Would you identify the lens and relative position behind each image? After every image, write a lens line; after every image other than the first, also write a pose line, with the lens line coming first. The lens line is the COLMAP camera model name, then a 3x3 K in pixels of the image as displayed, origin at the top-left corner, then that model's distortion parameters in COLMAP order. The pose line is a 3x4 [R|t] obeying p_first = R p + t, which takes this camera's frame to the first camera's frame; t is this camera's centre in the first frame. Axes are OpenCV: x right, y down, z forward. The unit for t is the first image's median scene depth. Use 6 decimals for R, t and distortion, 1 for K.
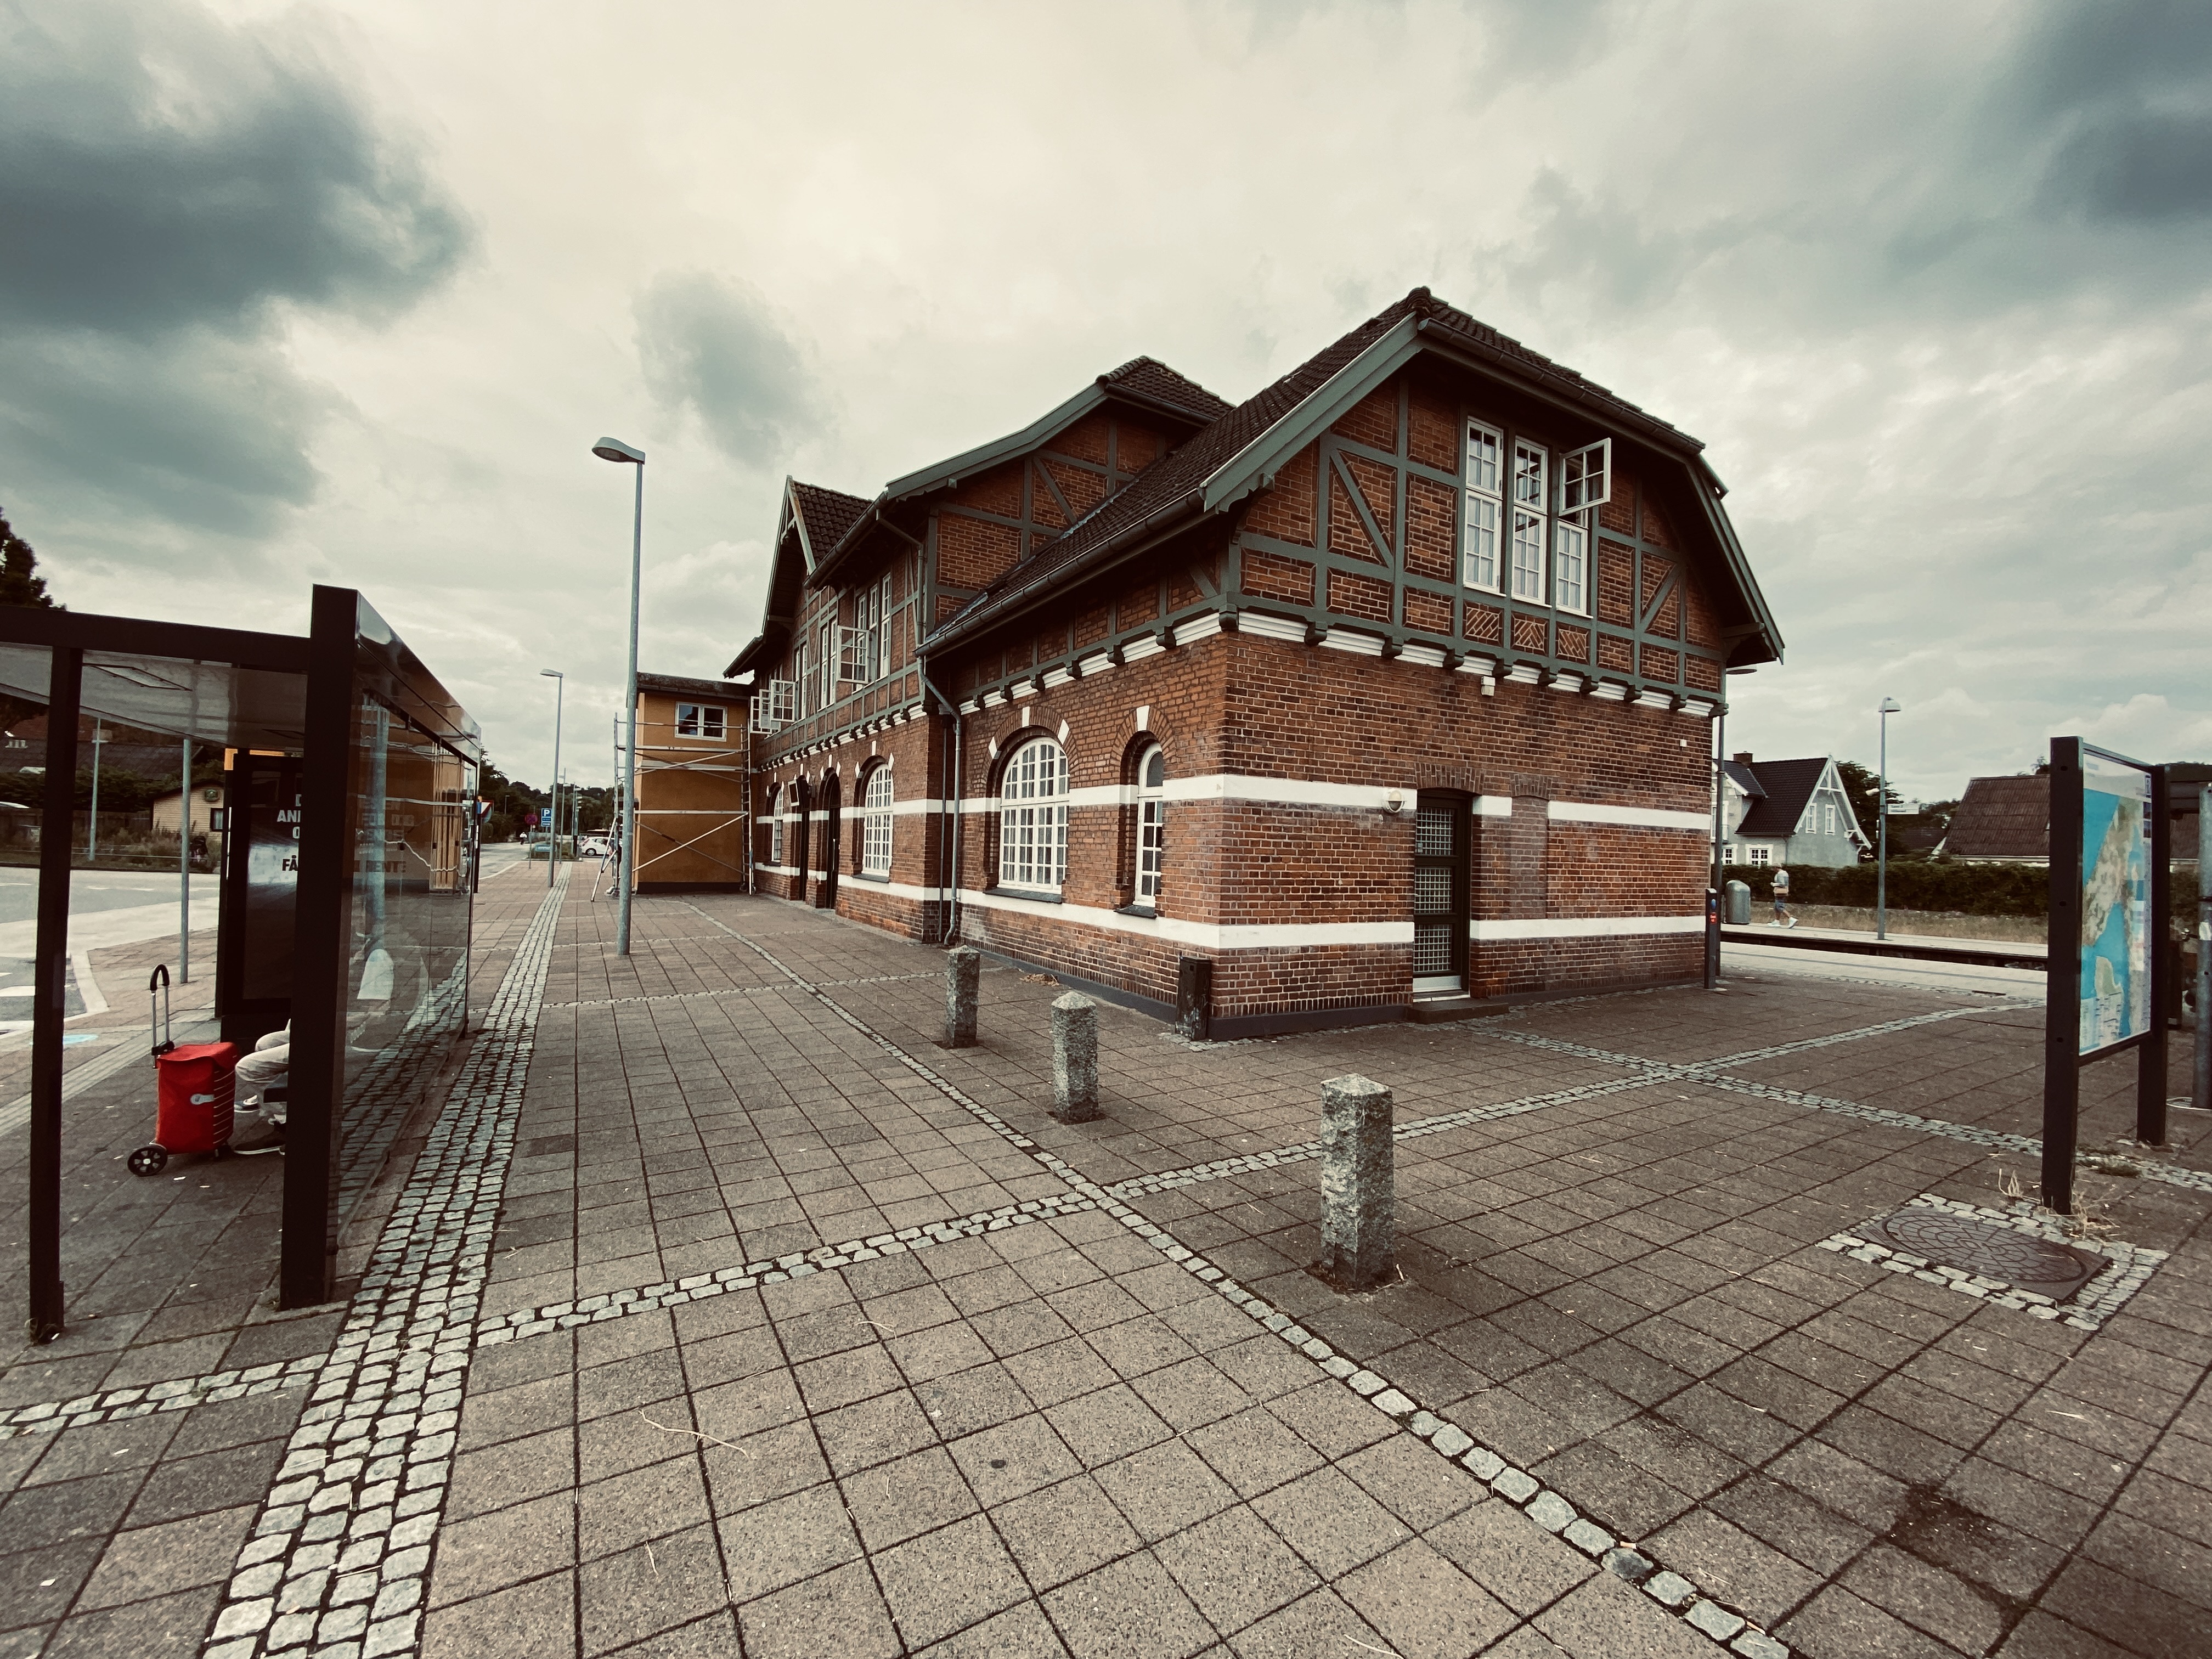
lens RADIAL K [[894.6, 0, 1106.0], [0, 894.6, 829.5], [0, 0, 1]] dist [0.060260, -0.047354]
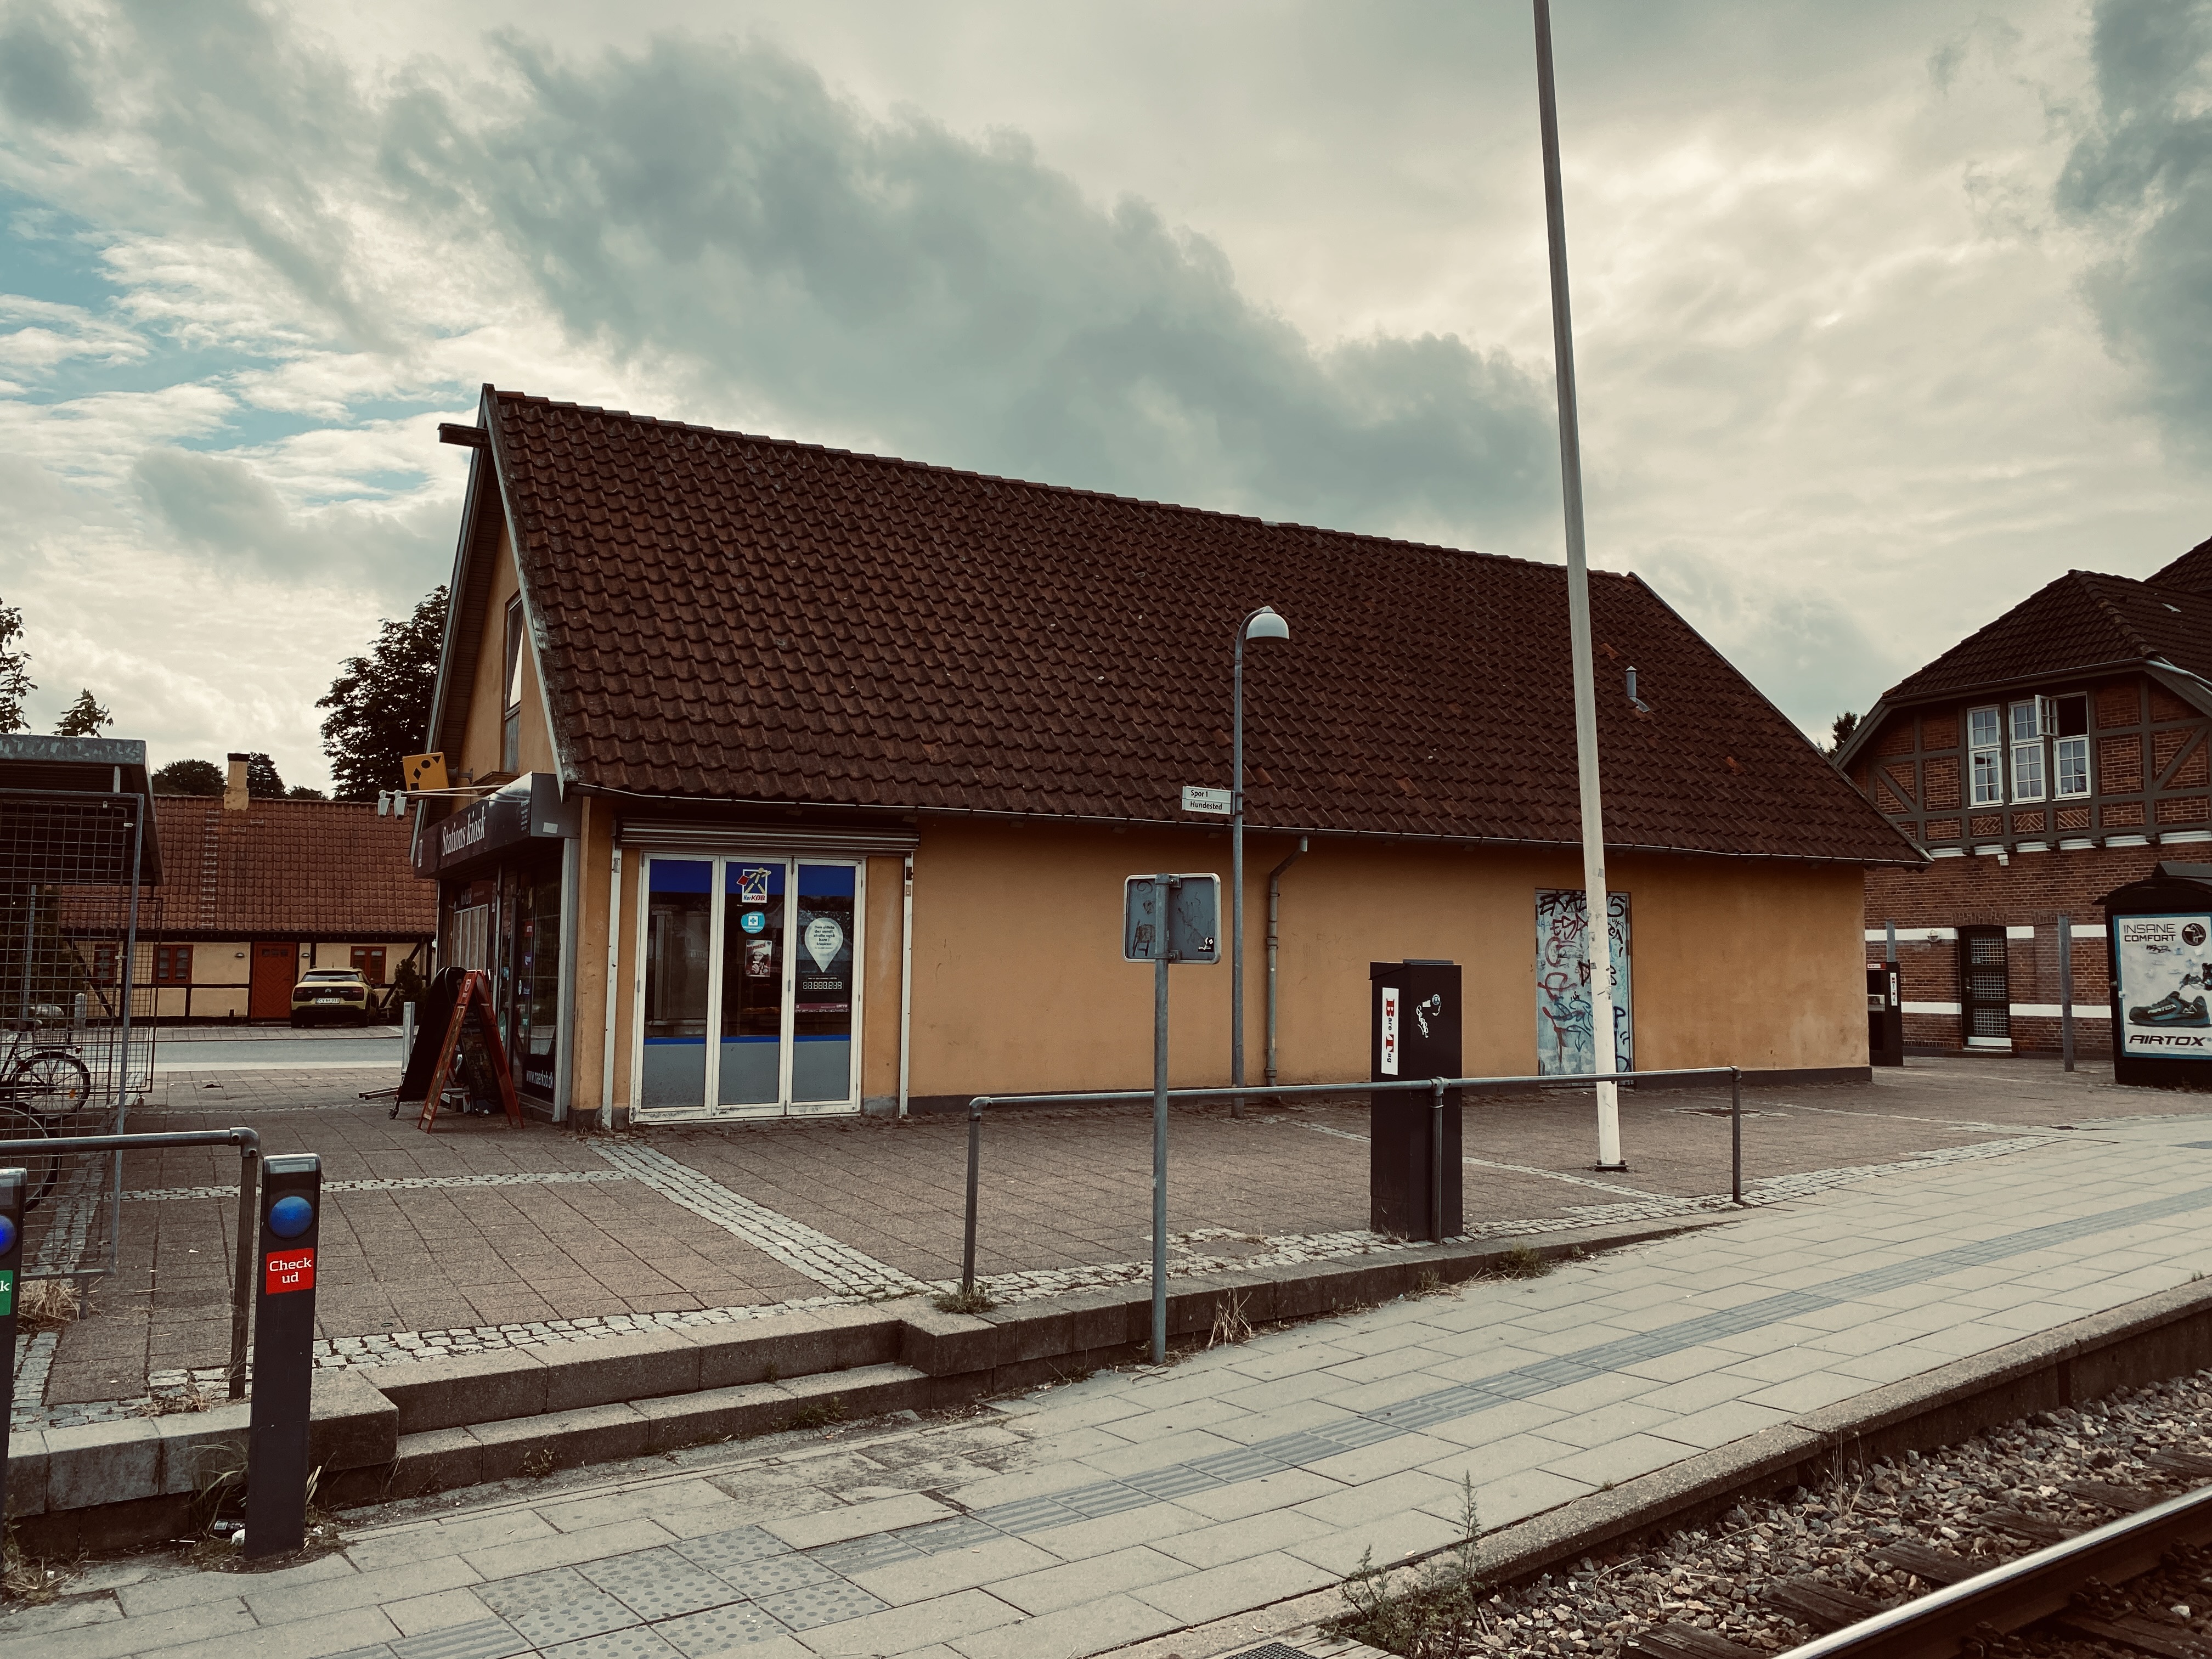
lens RADIAL K [[1686.5, 0, 1106.0], [0, 1686.5, 829.5], [0, 0, 1]] dist [0.067857, -0.093520]
pose [[-0.027241, -0.119207, -0.992496, 3.773734], [0.004086, 0.992843, -0.119361, 0.159312], [0.999621, -0.007307, -0.026559, -0.581918]]
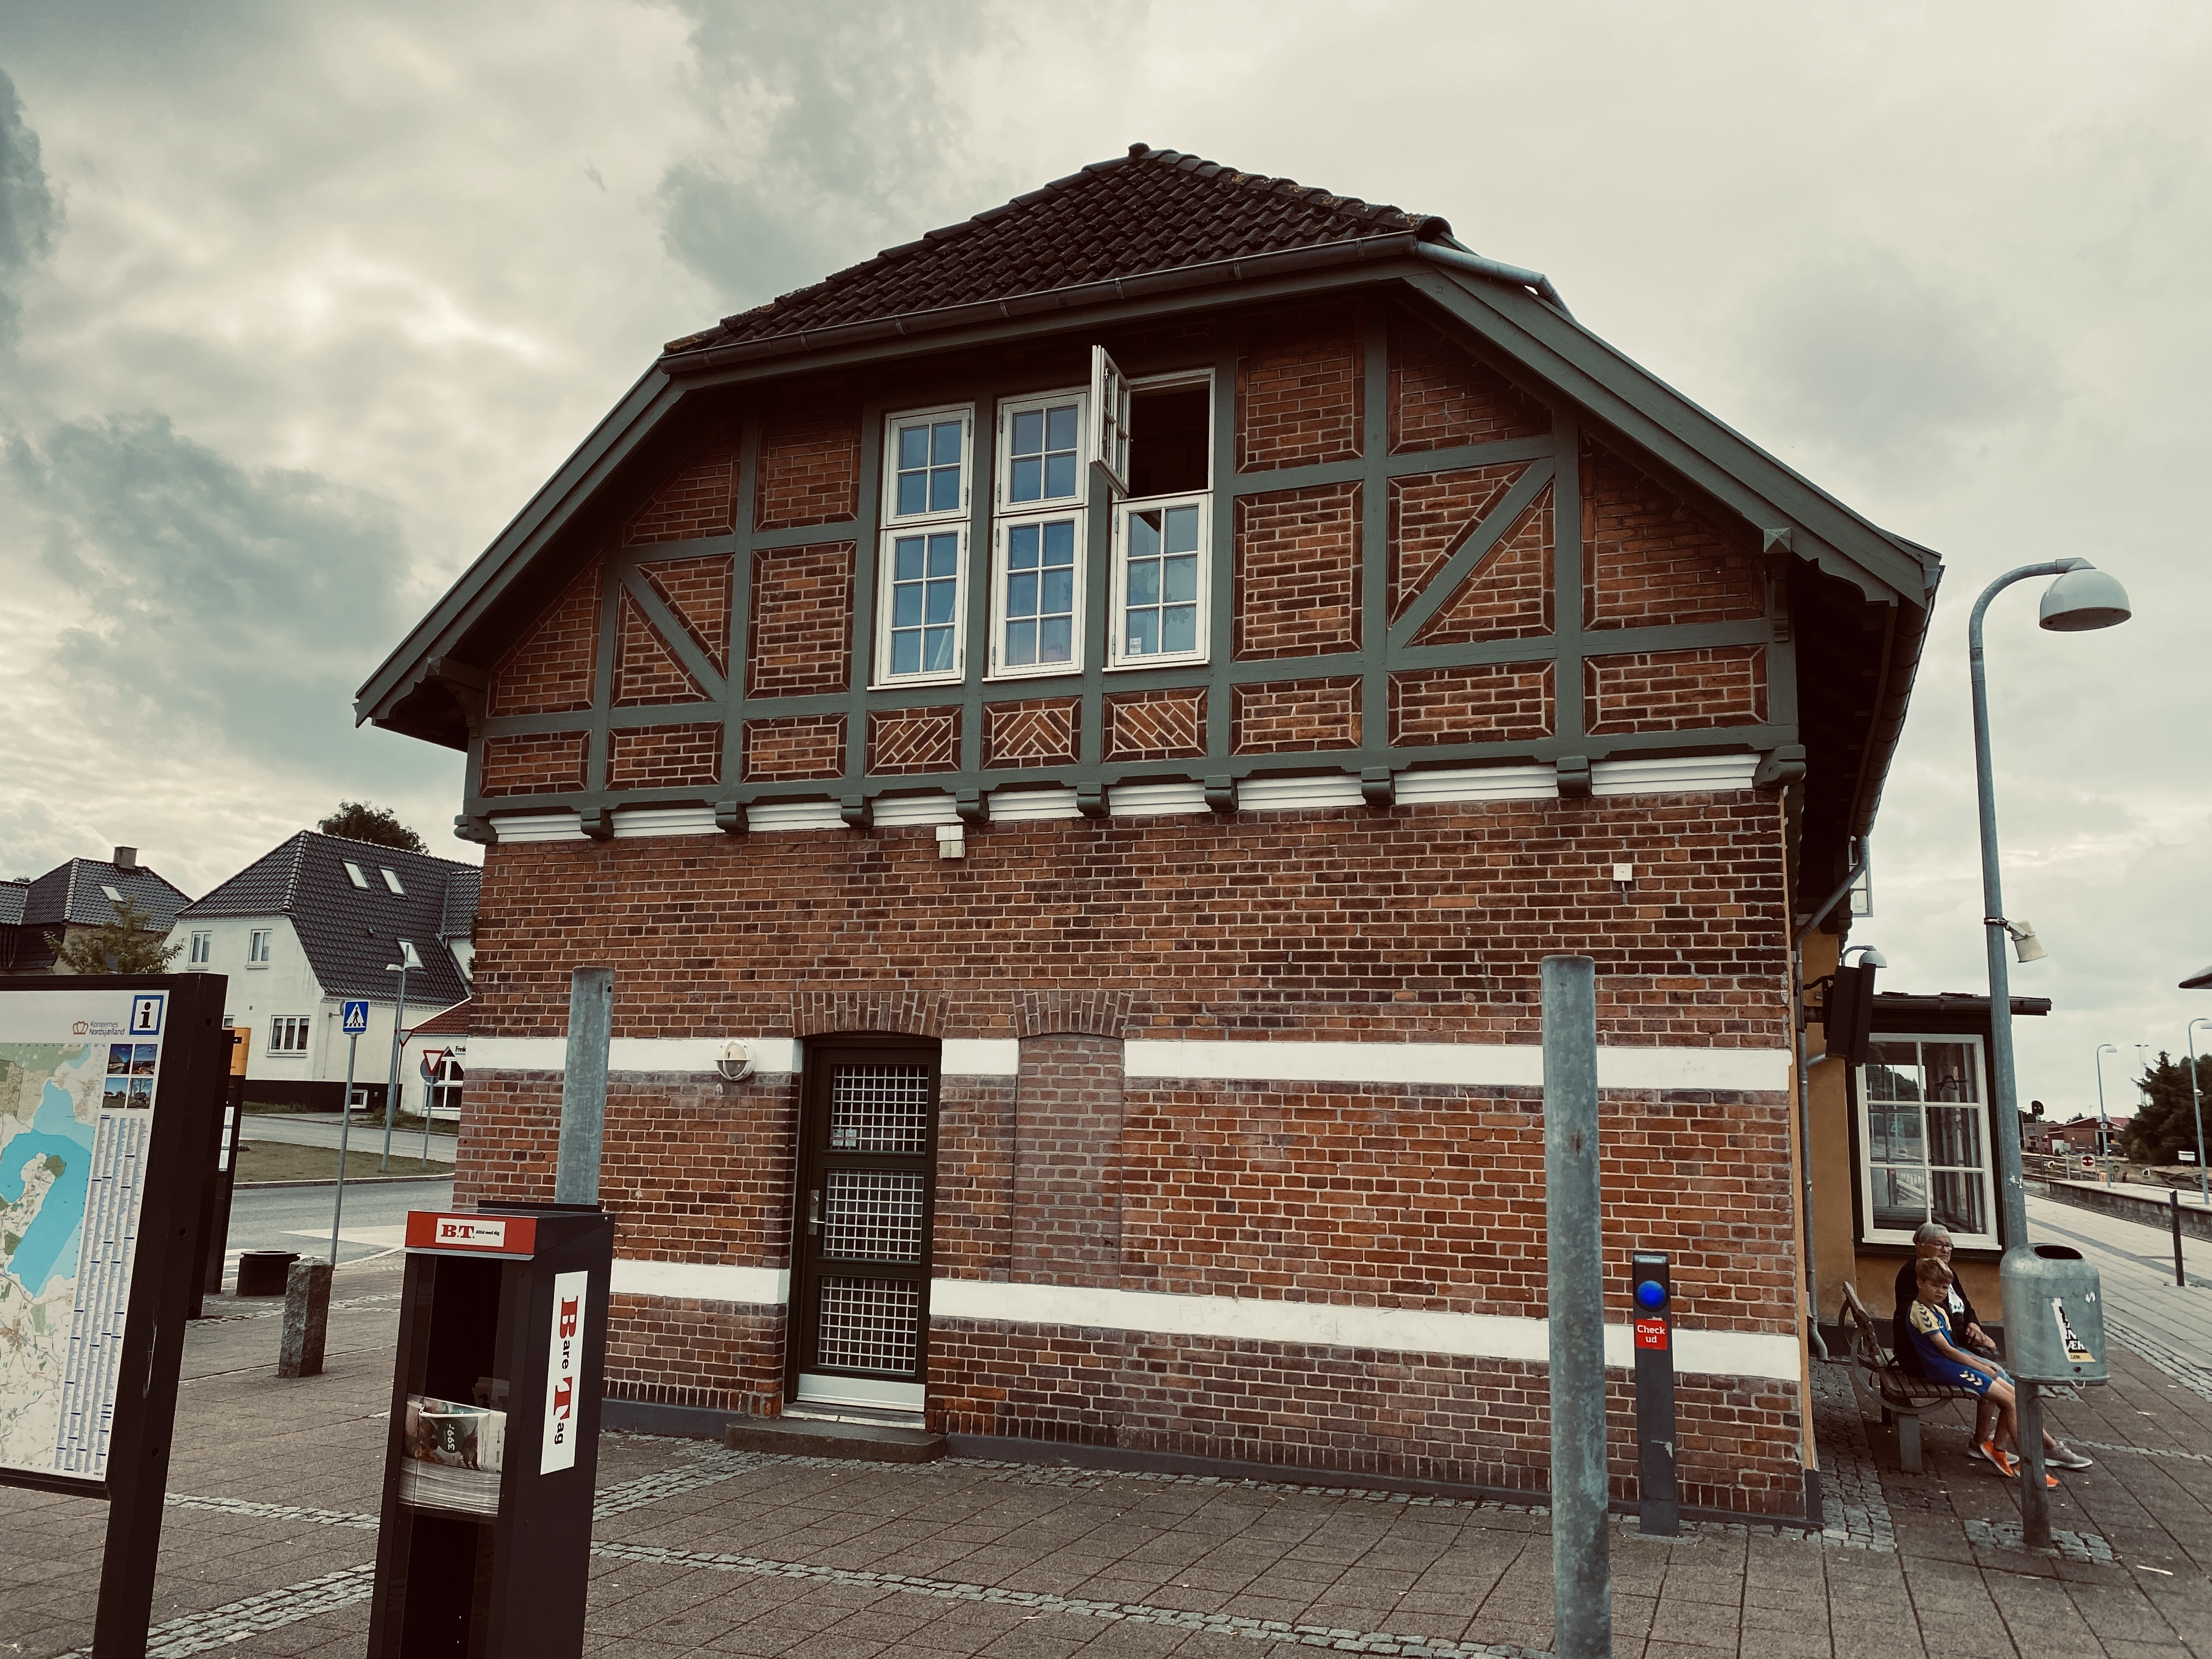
lens RADIAL K [[1668.5, 0, 1106.8], [0, 1668.5, 811.8], [0, 0, 1]] dist [0.169826, -0.503547]
pose [[0.622484, -0.157304, -0.766661, 1.360558], [0.006568, 0.980608, -0.195868, 0.028559], [0.782605, 0.116889, 0.611446, 0.467863]]
